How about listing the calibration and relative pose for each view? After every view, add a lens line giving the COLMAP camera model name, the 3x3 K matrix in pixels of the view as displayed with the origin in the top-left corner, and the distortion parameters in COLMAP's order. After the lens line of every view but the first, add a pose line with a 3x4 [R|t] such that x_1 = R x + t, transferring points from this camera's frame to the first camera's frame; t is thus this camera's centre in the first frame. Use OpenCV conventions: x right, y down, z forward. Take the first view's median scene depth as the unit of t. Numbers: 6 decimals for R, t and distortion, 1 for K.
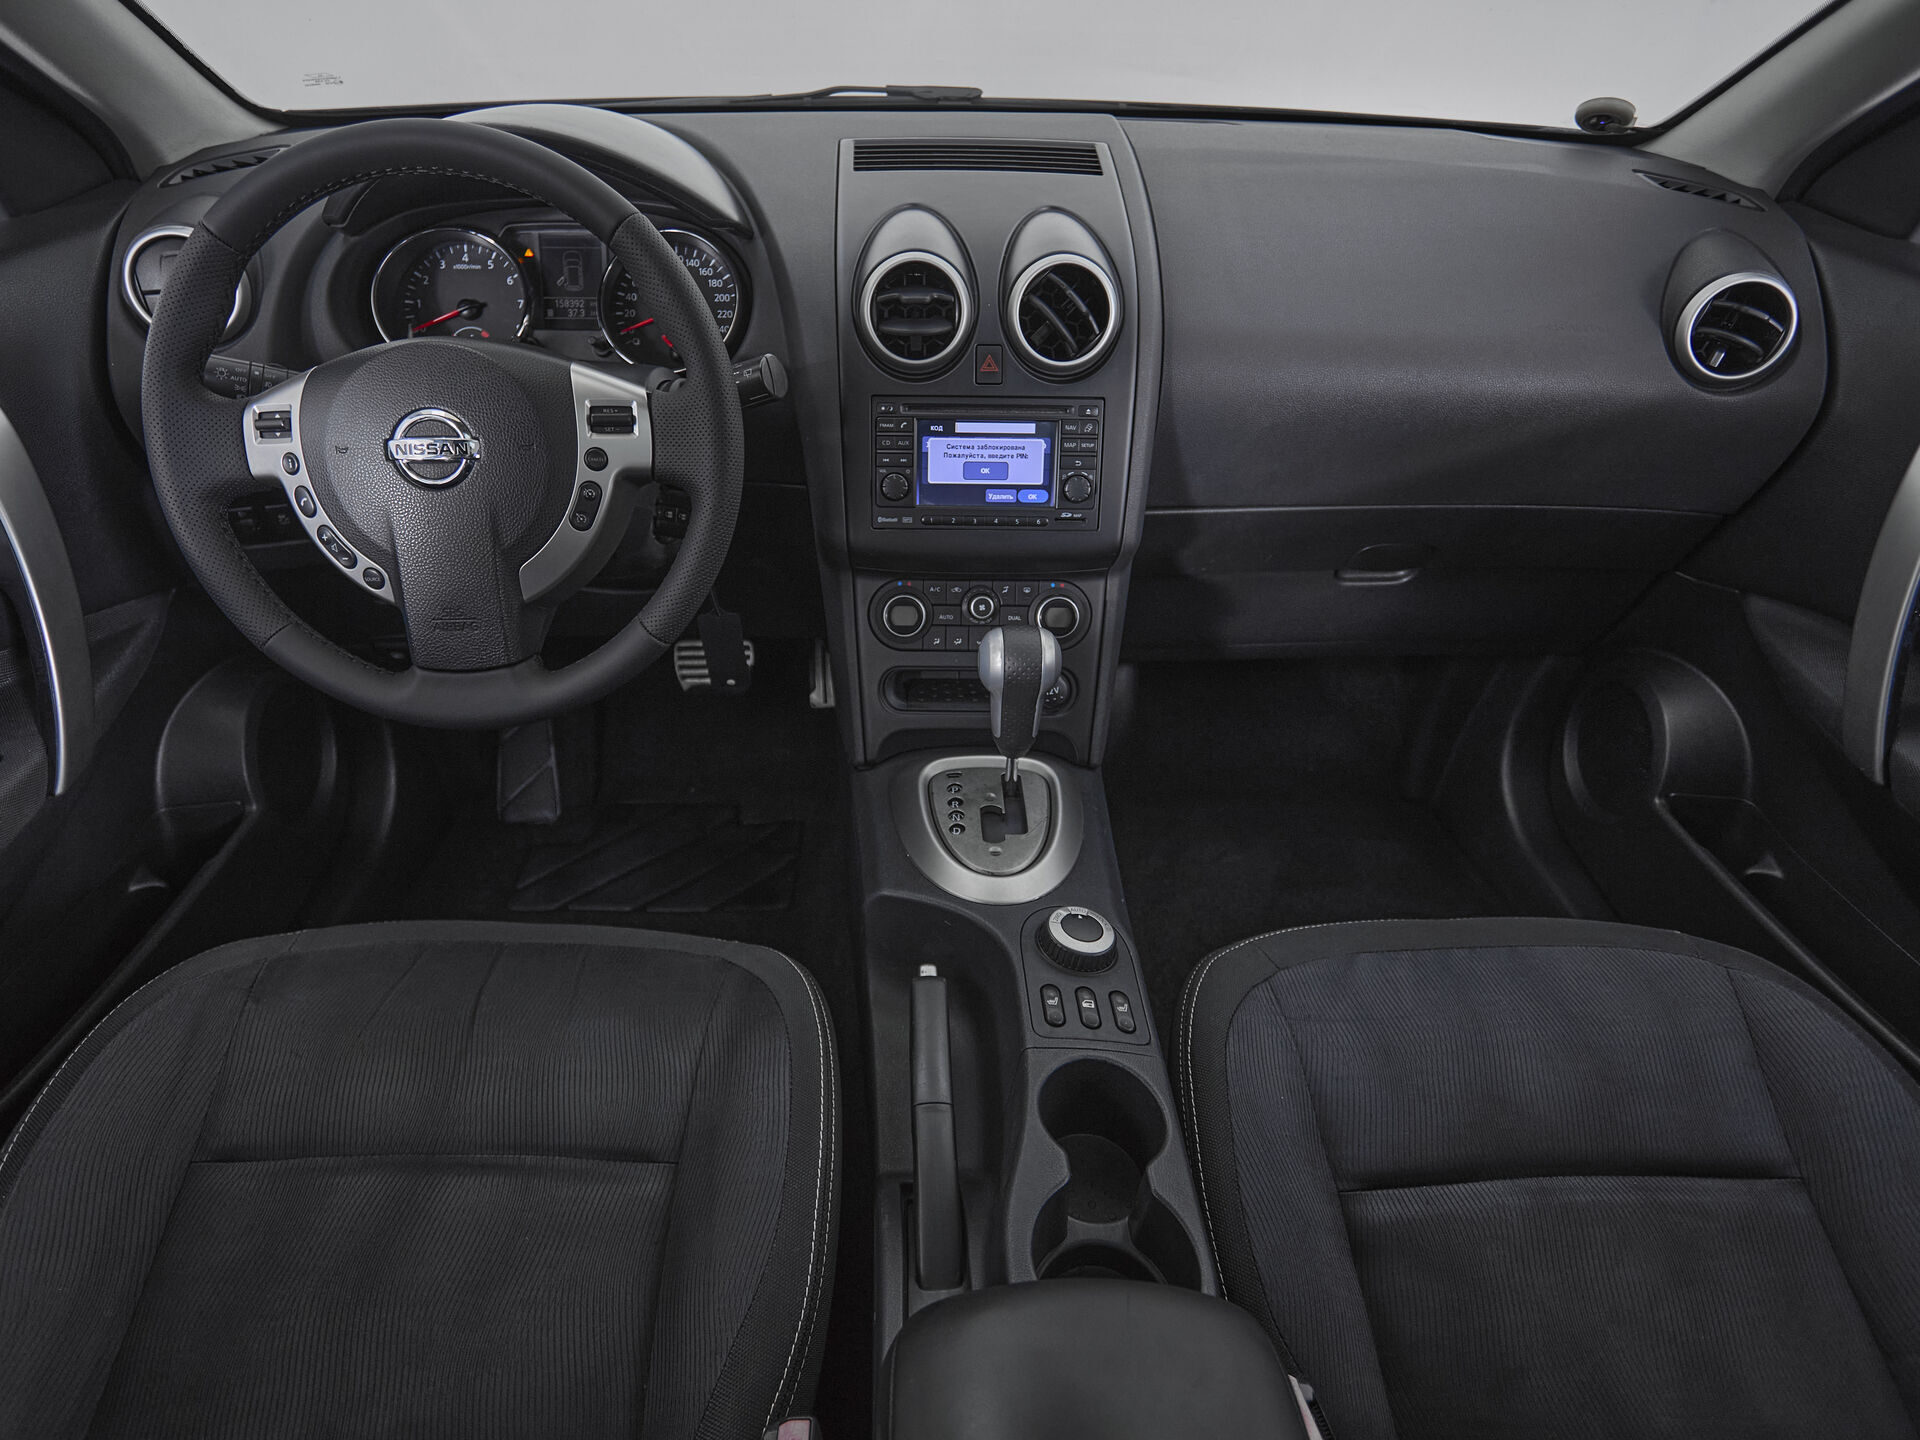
lens RADIAL K [[1020.4, 0, 931.0], [0, 1020.4, 720.7], [0, 0, 1]] dist [0.002243, -0.008200]
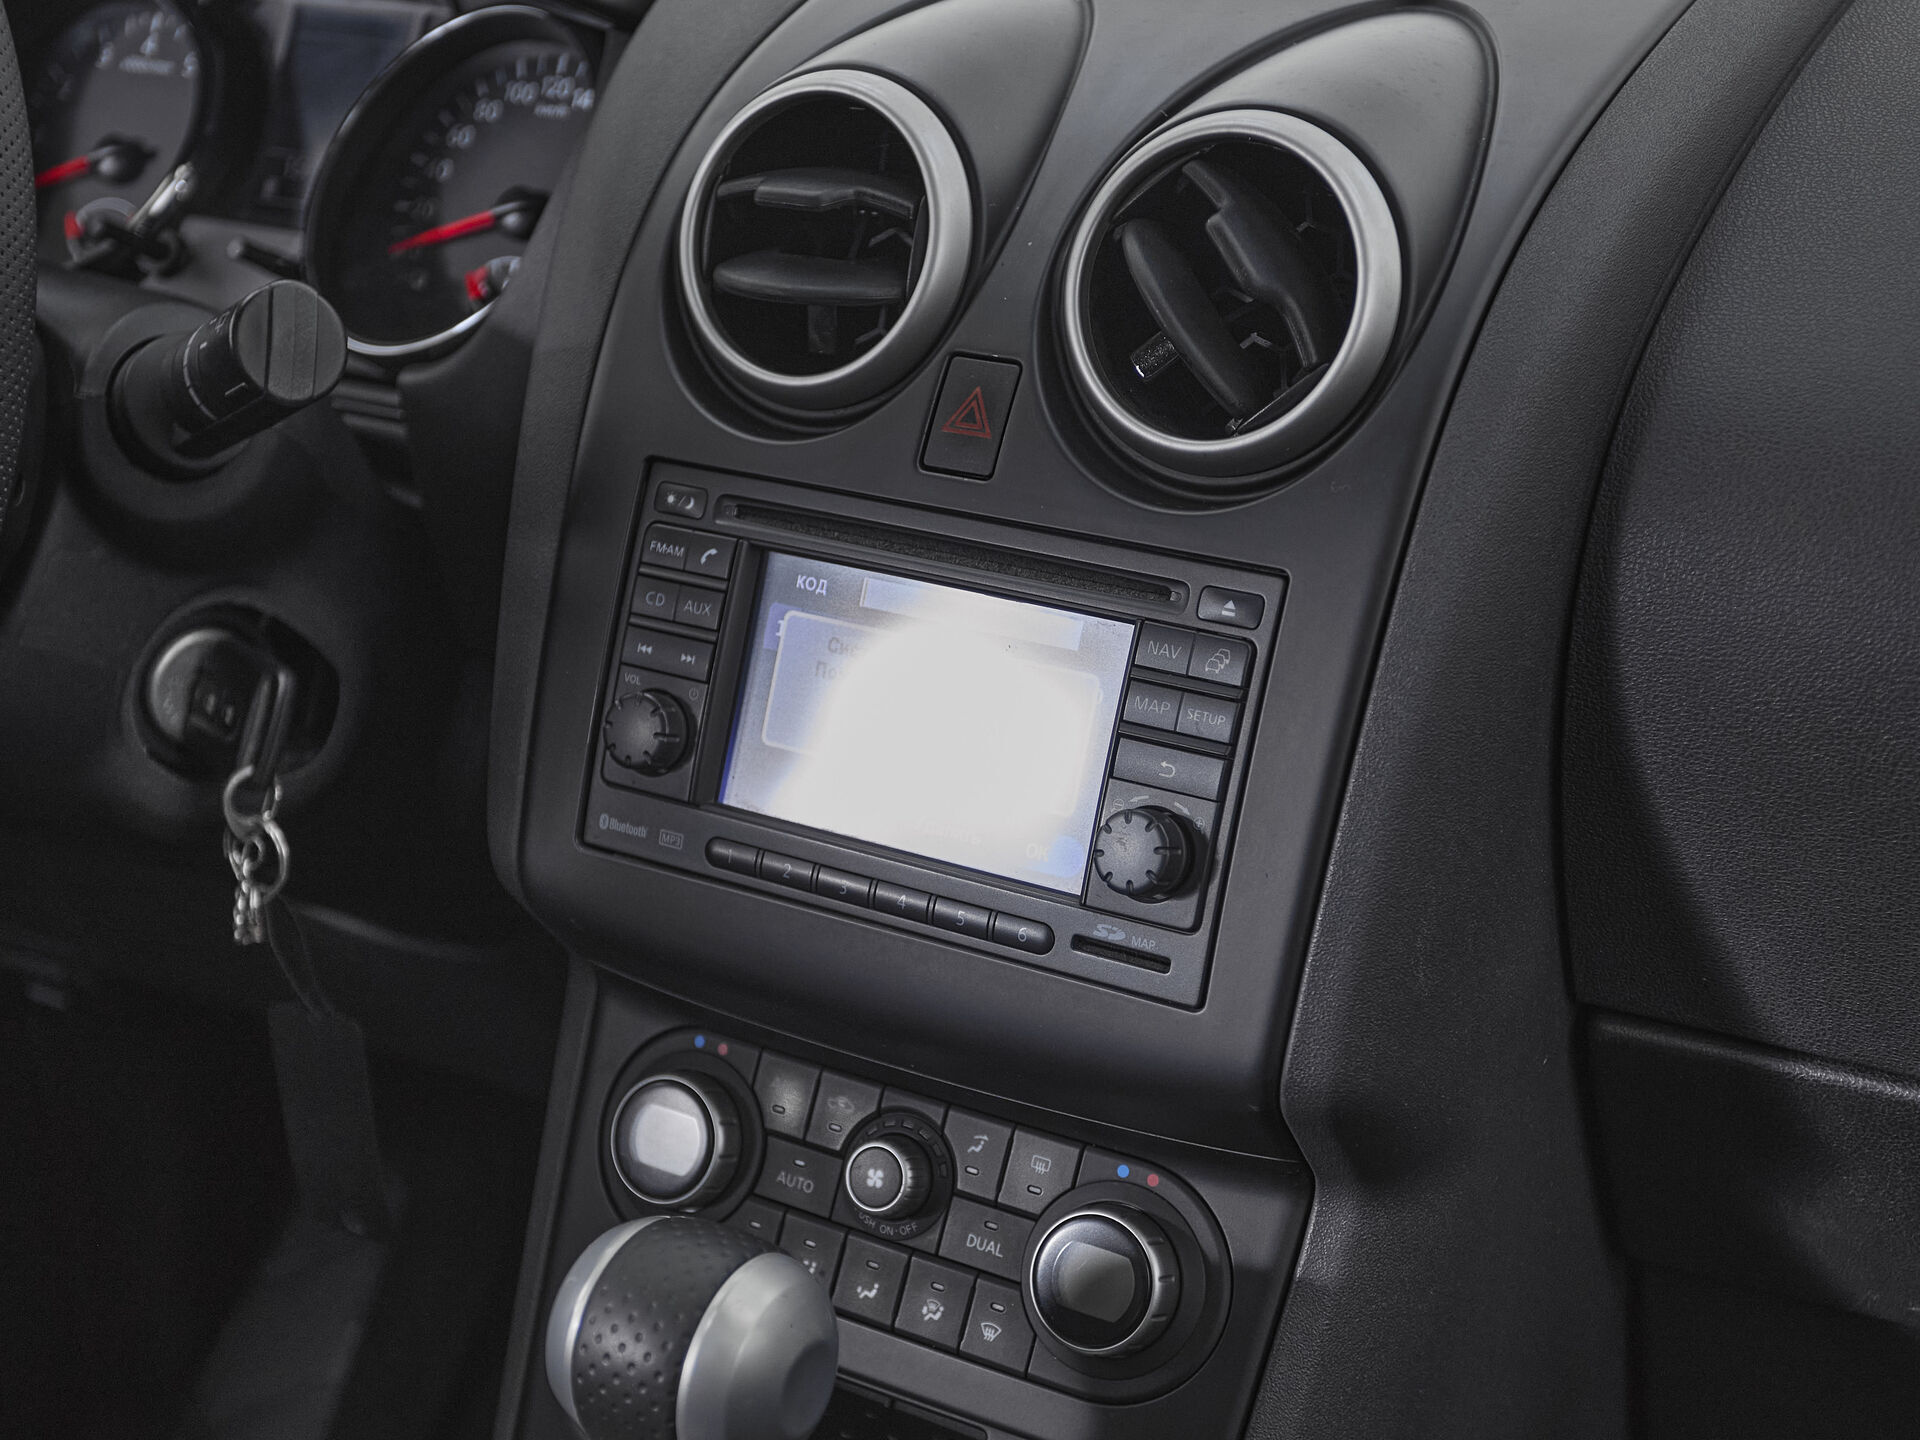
lens RADIAL K [[2834.1, 0, 961.9], [0, 2834.1, 837.4], [0, 0, 1]] dist [0.015384, 0.102290]
pose [[0.843580, 0.199981, -0.498378, 0.504679], [-0.313515, 0.936892, -0.154730, -0.089668], [0.435983, 0.286776, 0.853040, 0.285811]]
